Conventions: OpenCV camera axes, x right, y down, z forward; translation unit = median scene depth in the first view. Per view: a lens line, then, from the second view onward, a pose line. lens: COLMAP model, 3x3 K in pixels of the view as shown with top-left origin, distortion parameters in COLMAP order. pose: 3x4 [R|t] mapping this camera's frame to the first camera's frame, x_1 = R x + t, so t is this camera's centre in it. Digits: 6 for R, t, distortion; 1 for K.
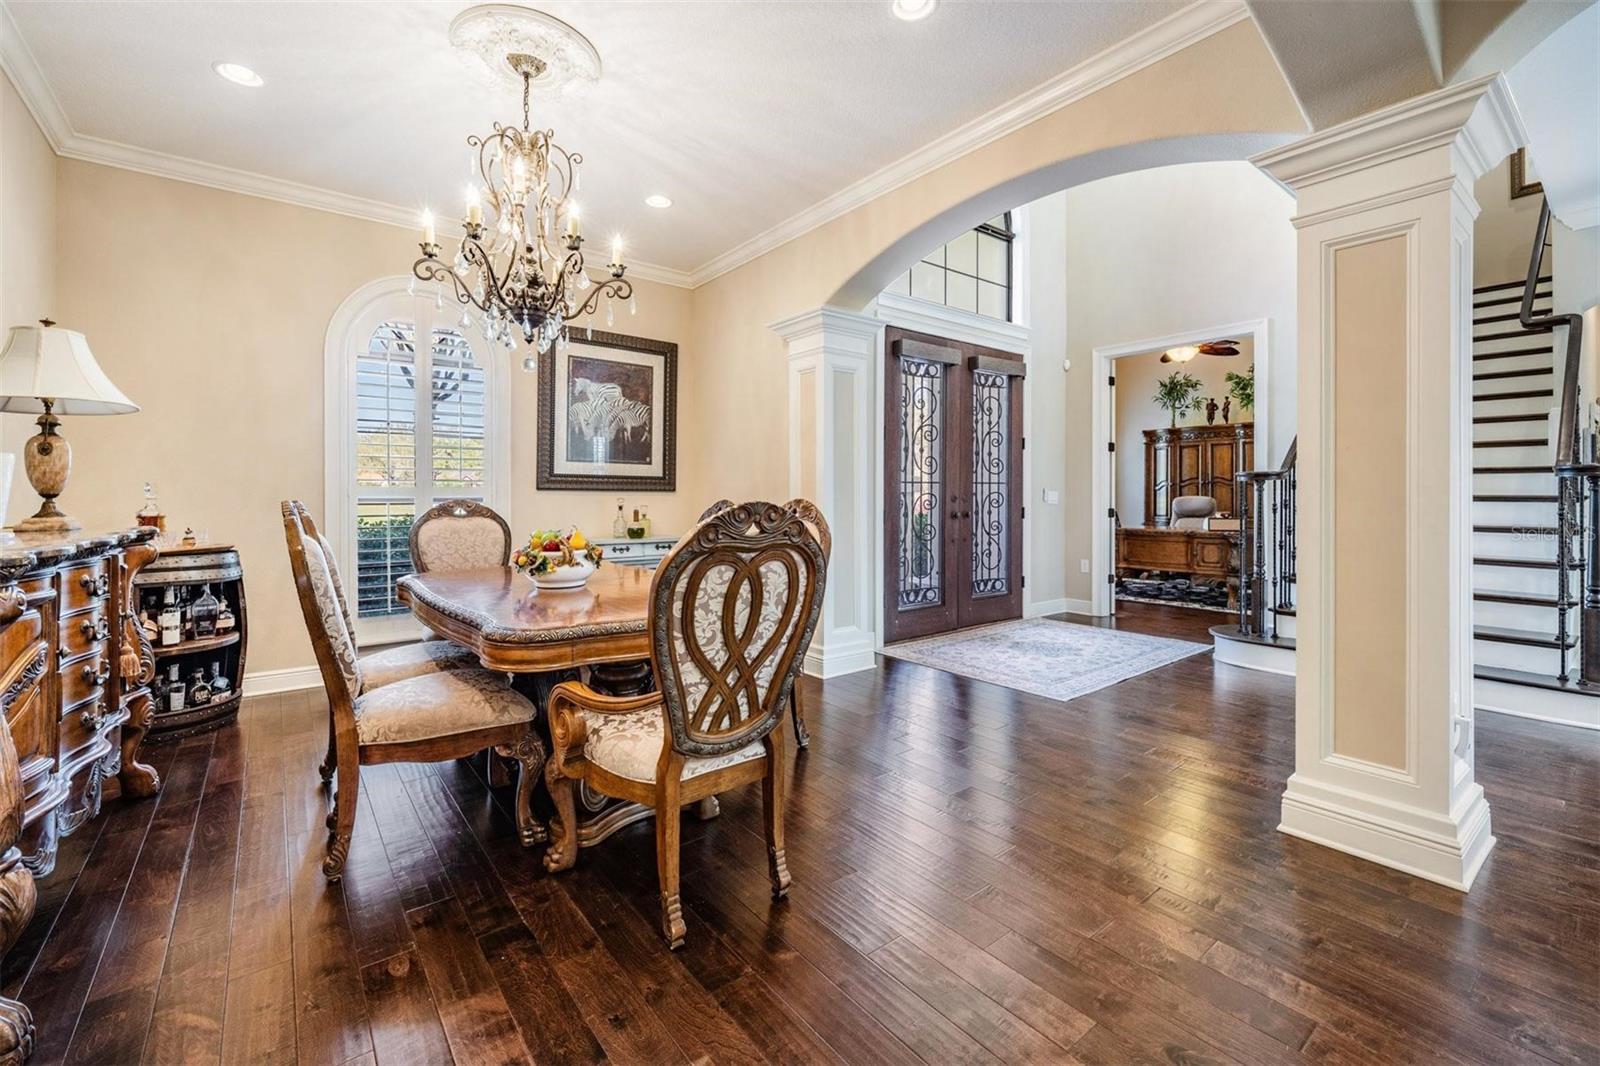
lens RADIAL K [[683.9, 0, 787.4], [0, 683.9, 493.9], [0, 0, 1]] dist [0.001701, -0.000964]
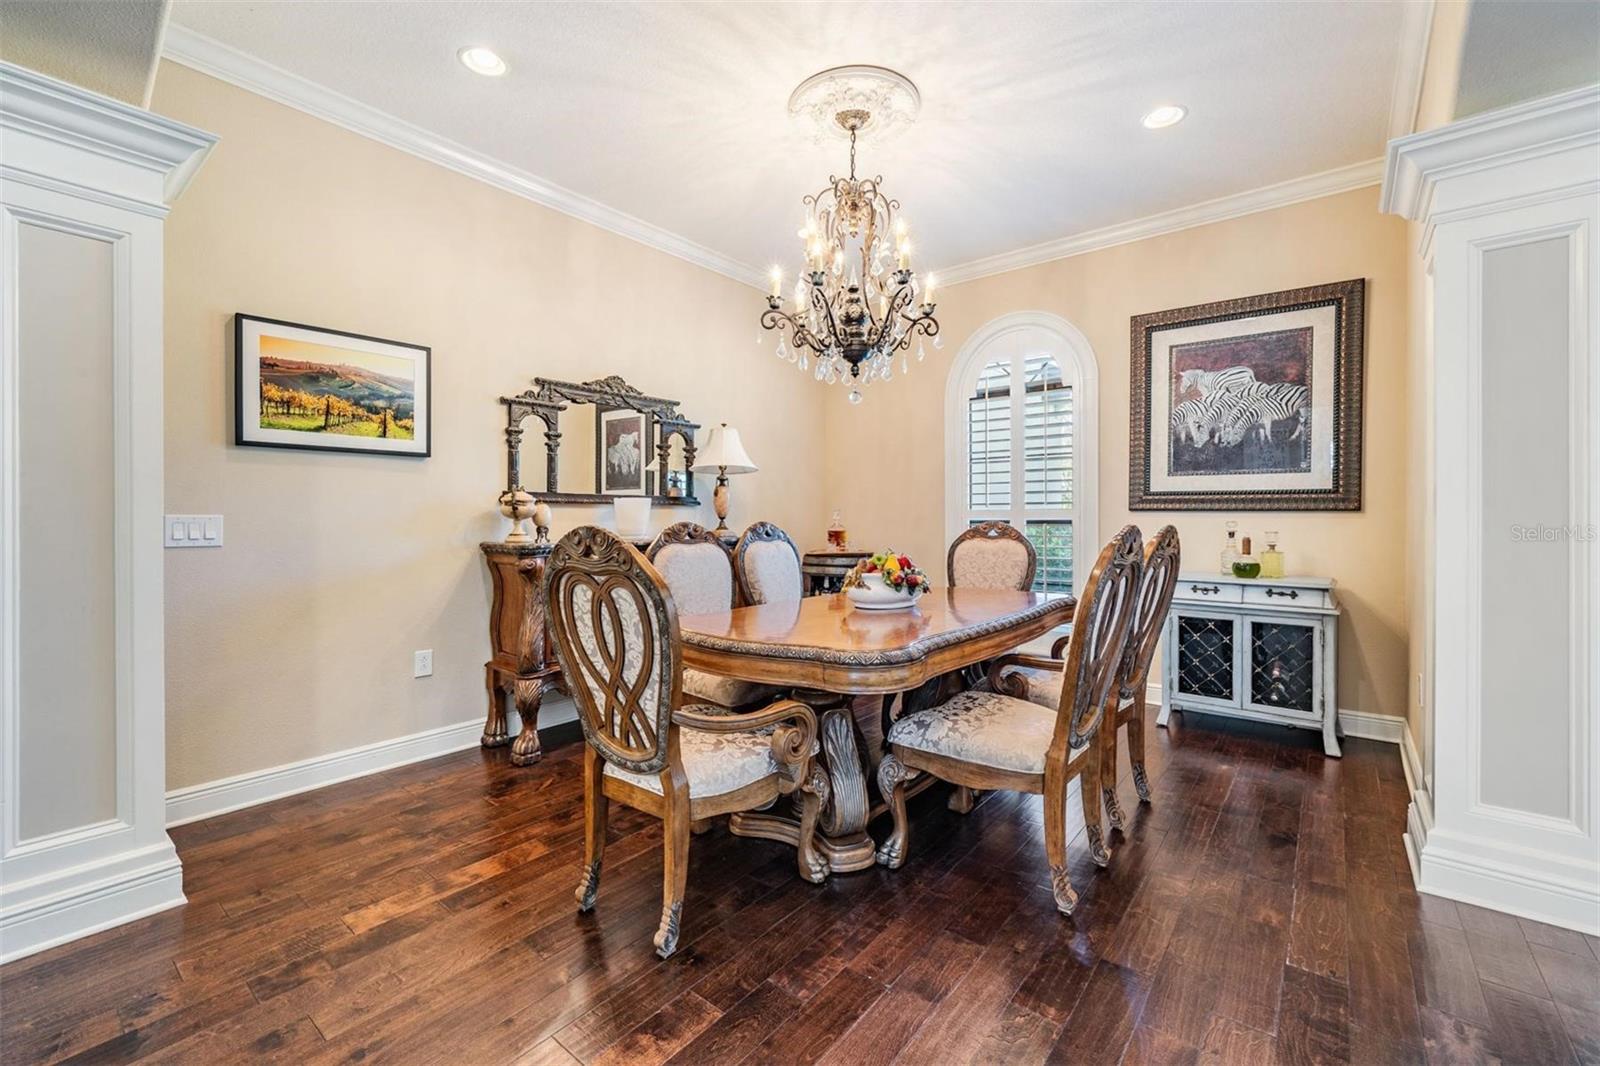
lens RADIAL K [[683.9, 0, 835.3], [0, 683.9, 519.8], [0, 0, 1]] dist [0.001701, -0.000964]
pose [[0.224317, 0.004796, -0.974505, 0.396062], [0.003009, 0.999980, 0.005614, -0.000907], [0.974512, -0.004192, 0.224298, 0.432497]]
